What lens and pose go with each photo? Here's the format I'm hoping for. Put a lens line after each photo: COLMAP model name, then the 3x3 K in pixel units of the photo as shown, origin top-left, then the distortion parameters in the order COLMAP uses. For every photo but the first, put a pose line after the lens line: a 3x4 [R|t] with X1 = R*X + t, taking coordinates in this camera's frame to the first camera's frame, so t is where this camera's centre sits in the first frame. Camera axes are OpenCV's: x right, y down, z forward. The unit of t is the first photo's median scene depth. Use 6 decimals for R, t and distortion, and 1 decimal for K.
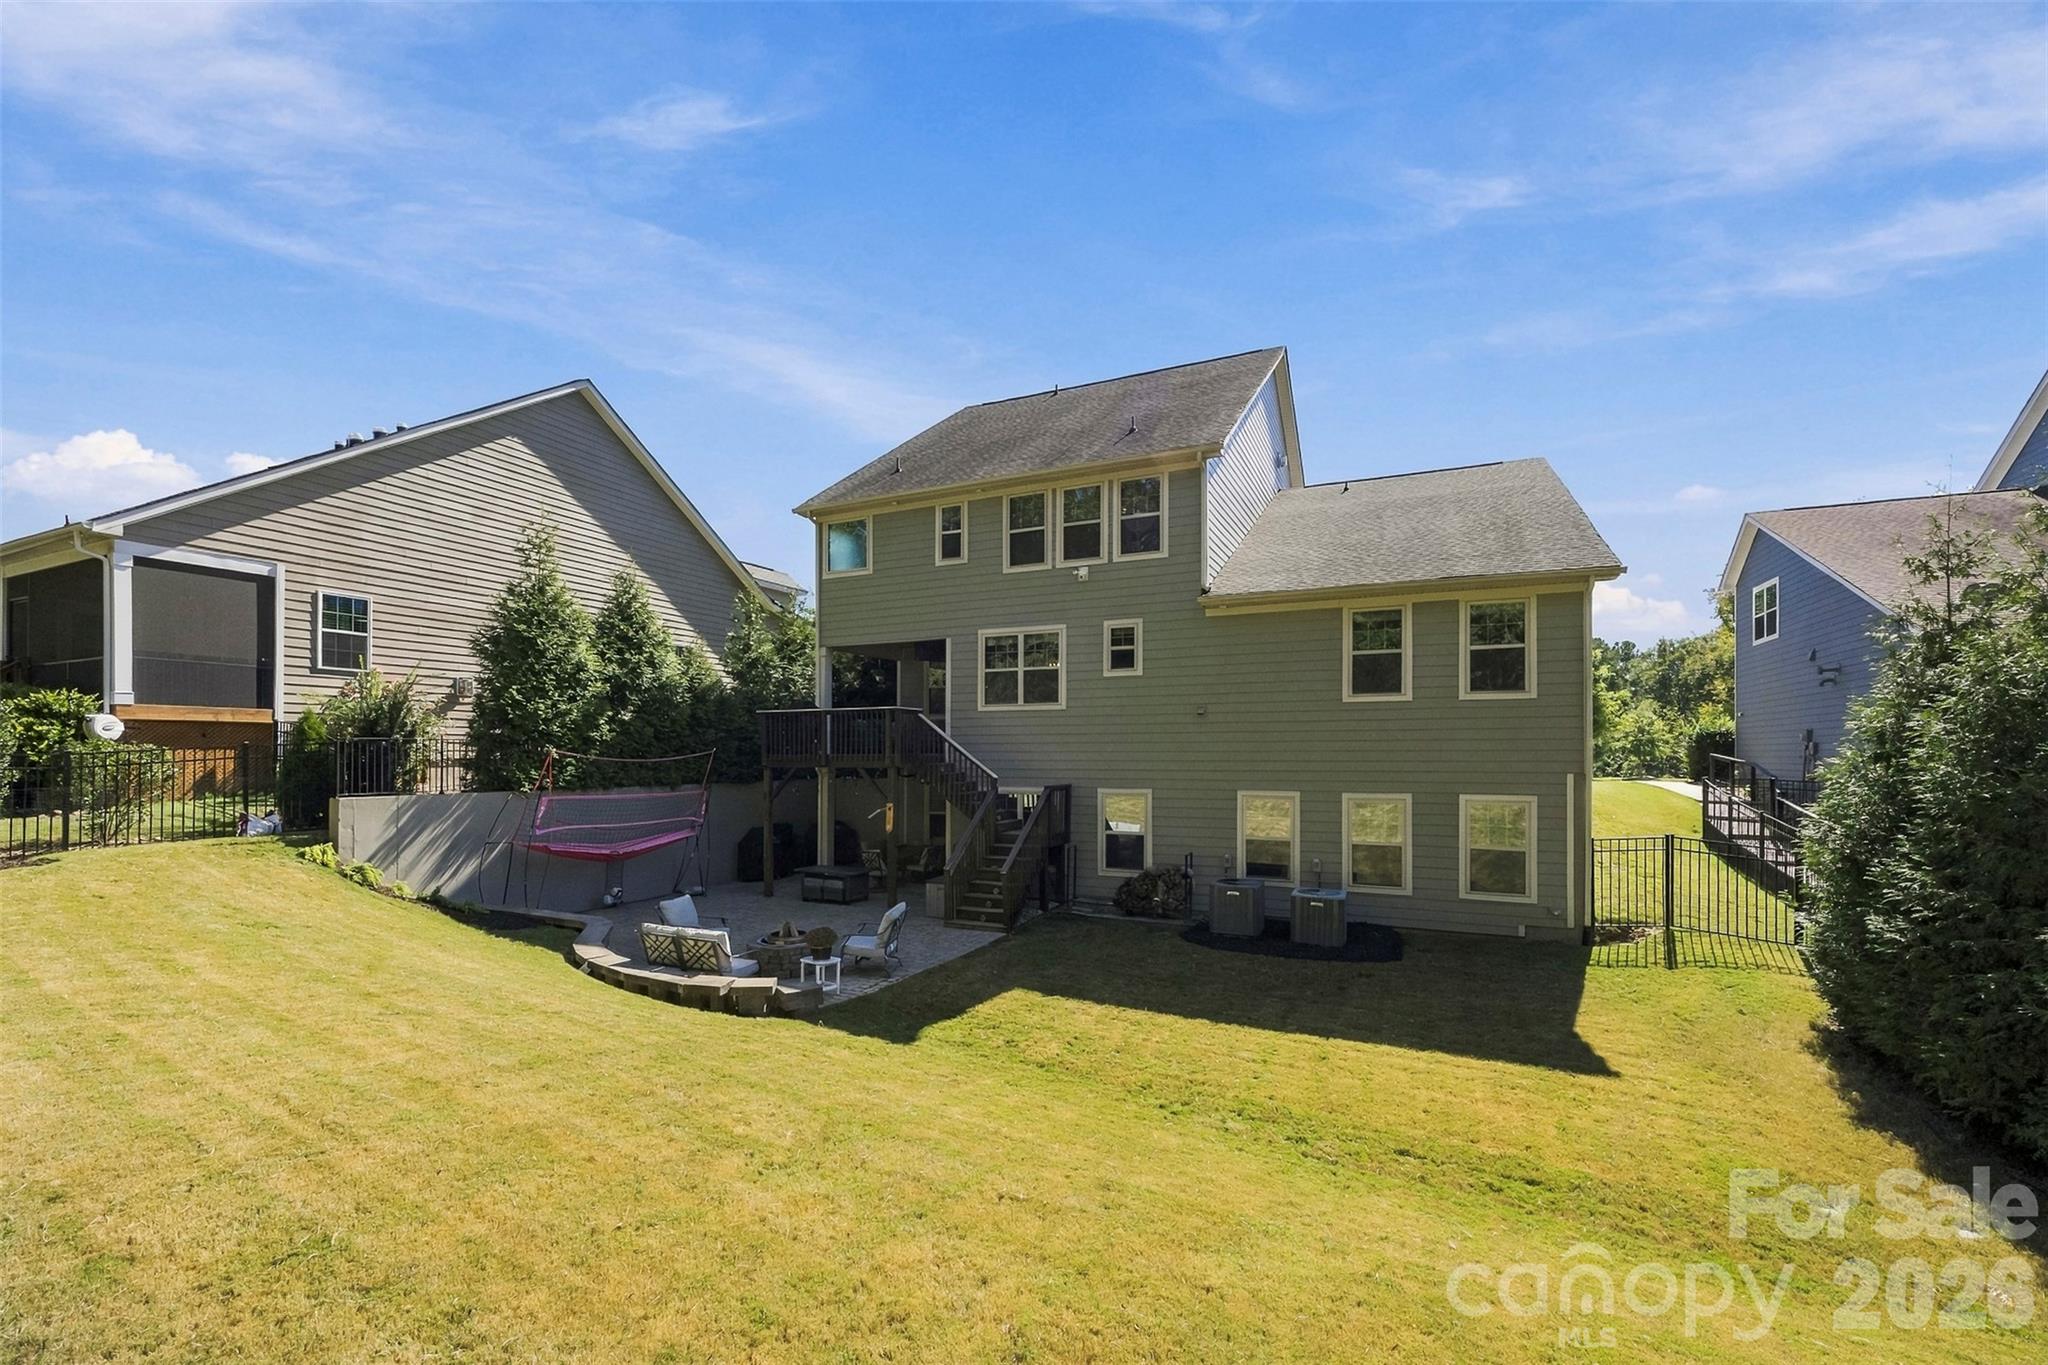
lens RADIAL K [[832.5, 0, 1024.7], [0, 832.5, 753.2], [0, 0, 1]] dist [-0.000888, 0.000030]
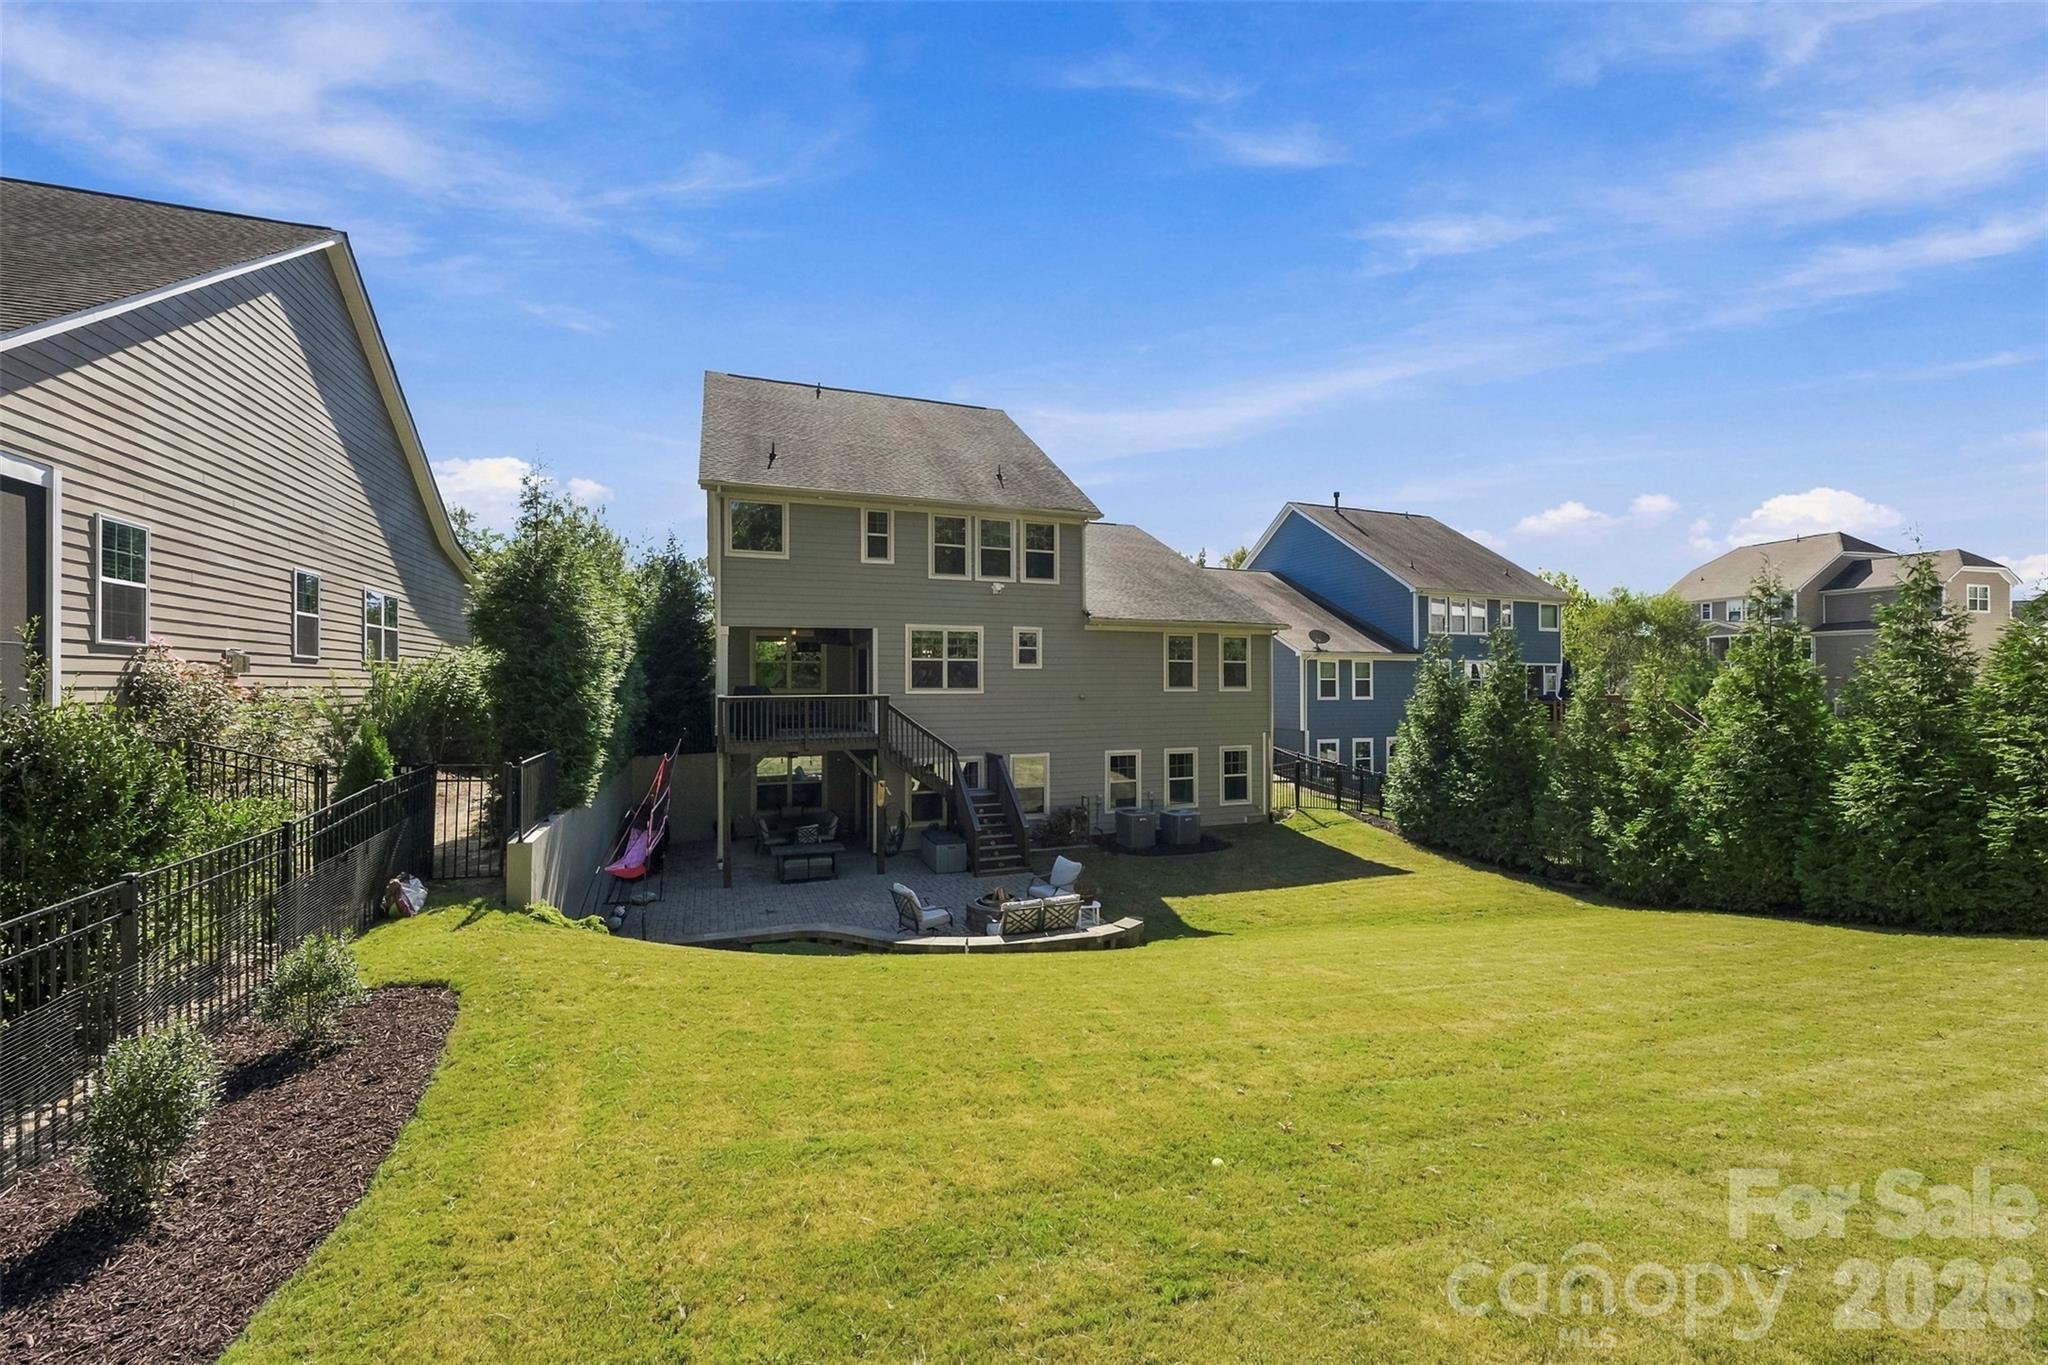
lens RADIAL K [[800.0, 0, 1017.1], [0, 800.0, 690.7], [0, 0, 1]] dist [-0.001152, 0.000008]
pose [[0.694419, -0.010690, 0.719492, -0.804611], [0.004526, 0.999935, 0.010488, -0.070939], [-0.719557, -0.004026, 0.694422, 0.122270]]
